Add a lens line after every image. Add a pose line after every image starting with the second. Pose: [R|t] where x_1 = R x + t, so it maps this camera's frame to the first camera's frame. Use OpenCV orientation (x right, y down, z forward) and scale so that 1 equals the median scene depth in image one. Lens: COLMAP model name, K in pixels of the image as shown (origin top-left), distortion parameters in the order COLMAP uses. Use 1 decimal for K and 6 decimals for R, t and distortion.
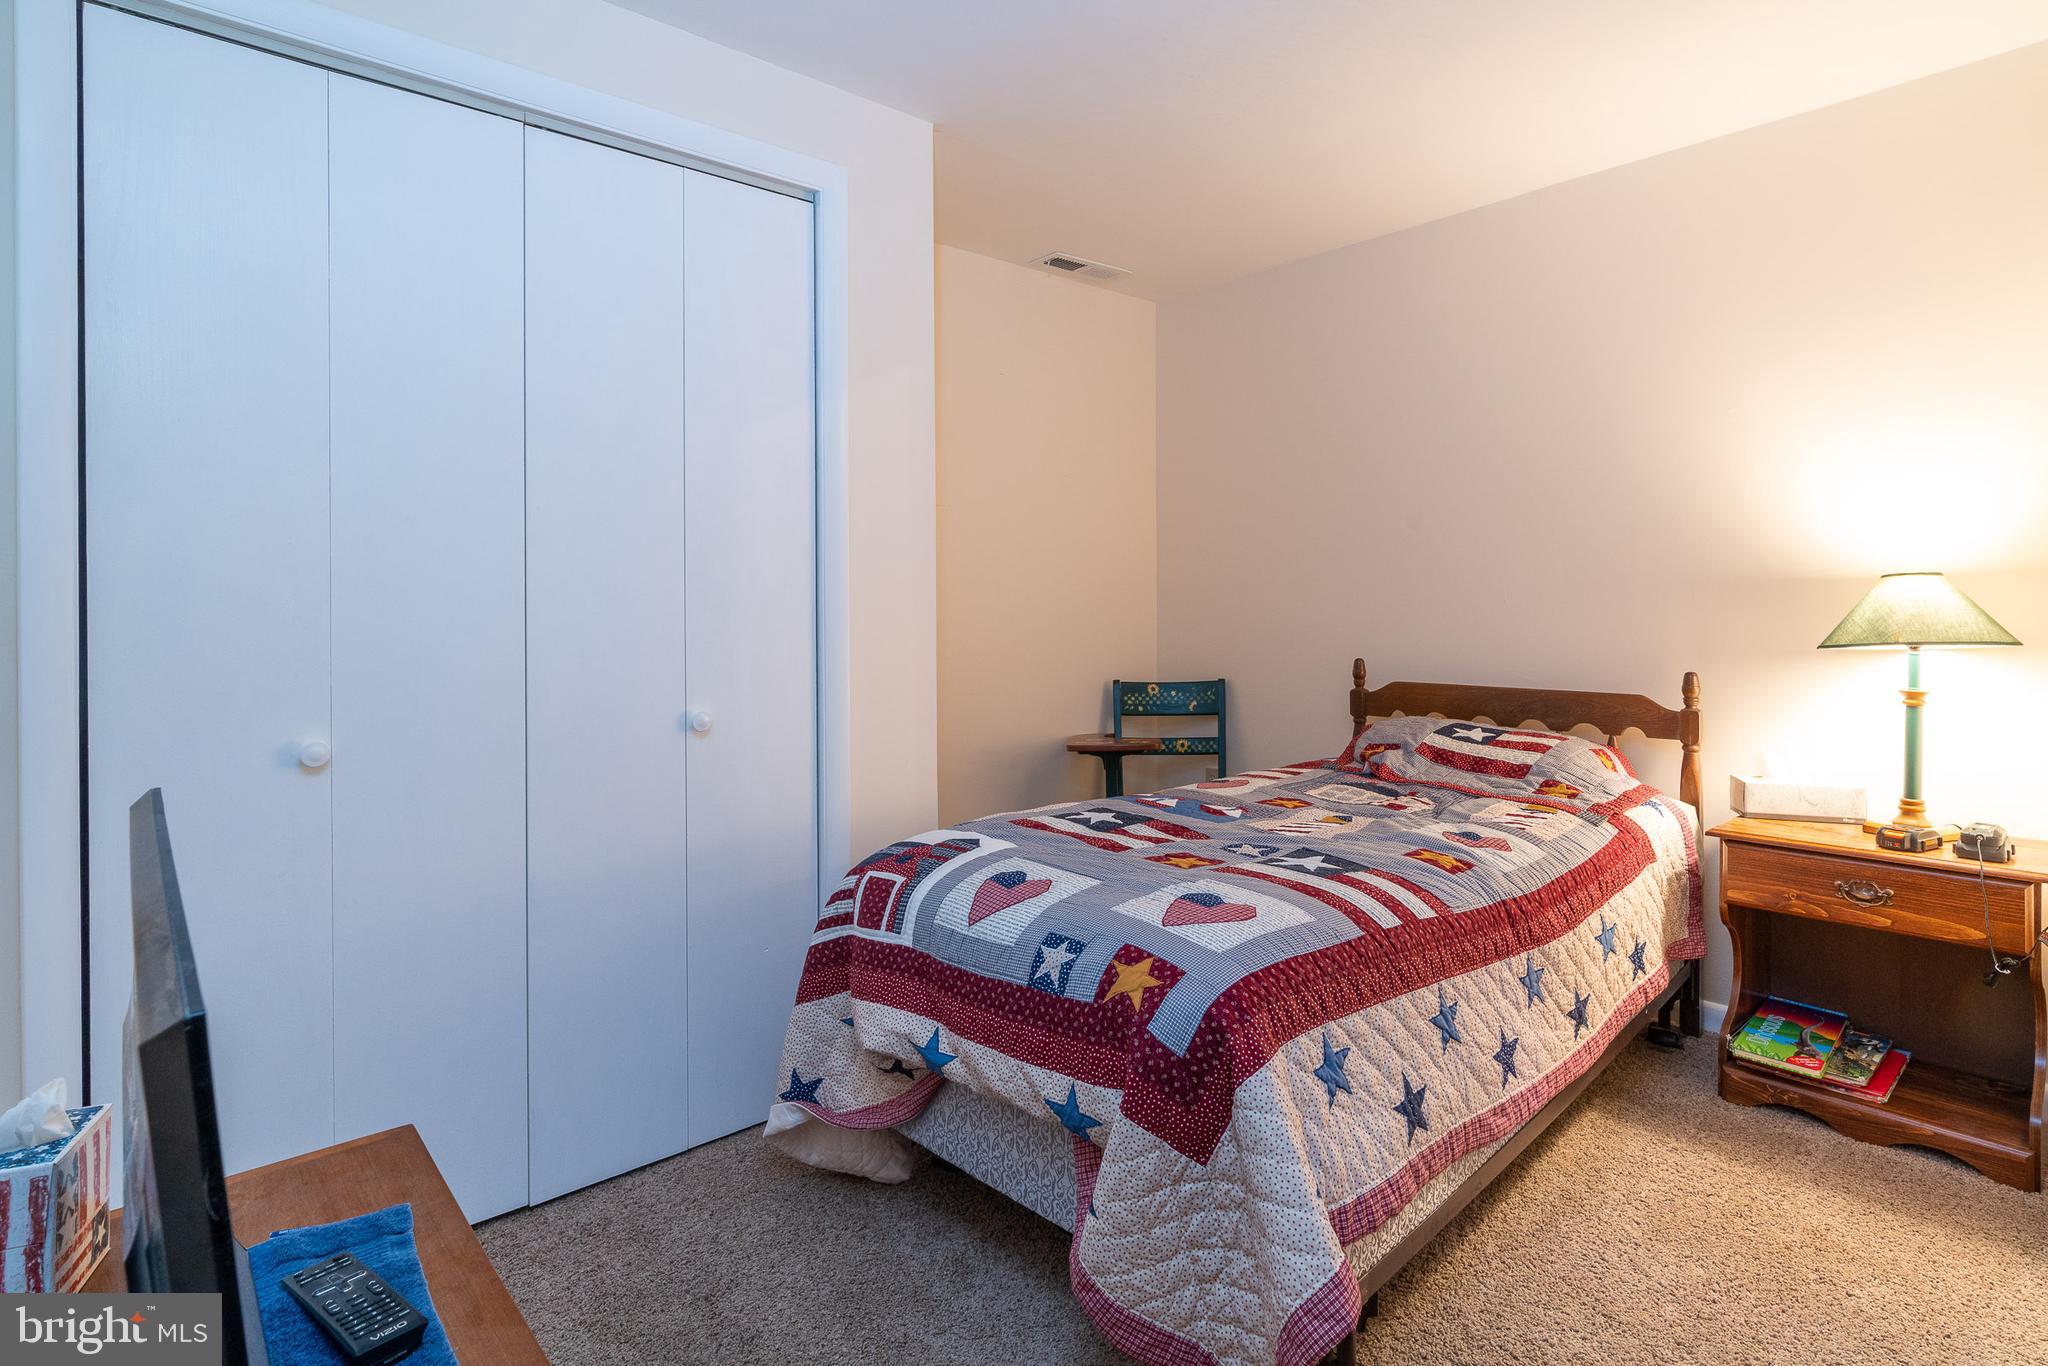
lens RADIAL K [[1023.7, 0, 1017.1], [0, 1023.7, 623.4], [0, 0, 1]] dist [0.001643, -0.000015]
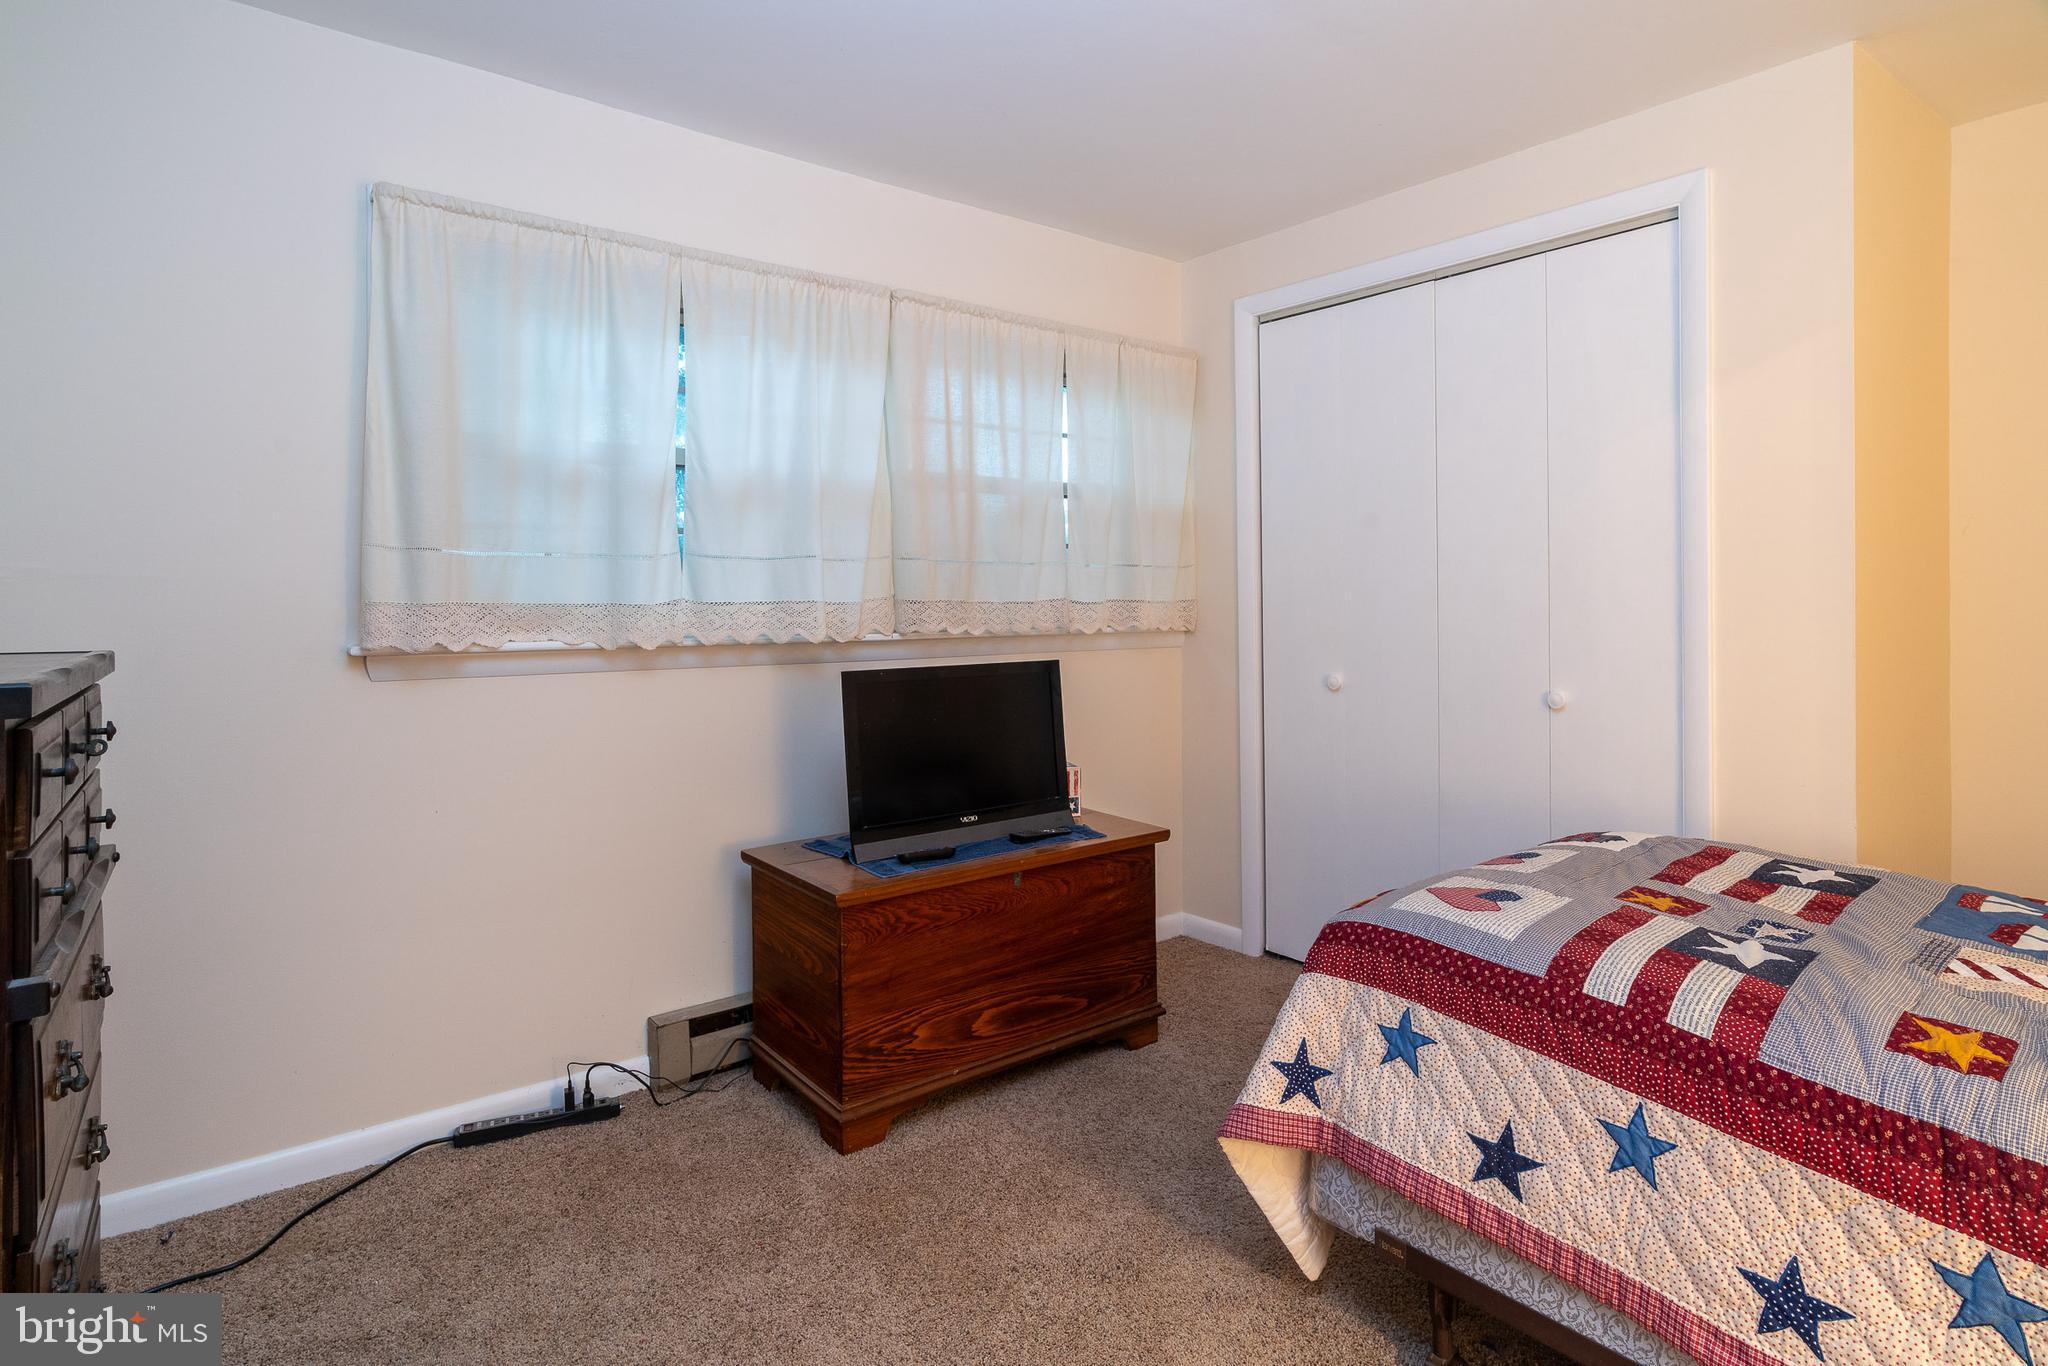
lens RADIAL K [[1023.7, 0, 1017.1], [0, 1023.7, 623.4], [0, 0, 1]] dist [0.001643, -0.000015]
pose [[-0.062227, 0.028712, -0.997649, 1.175086], [-0.024892, 0.999231, 0.030310, -0.022878], [0.997752, 0.026720, -0.061465, 0.544744]]
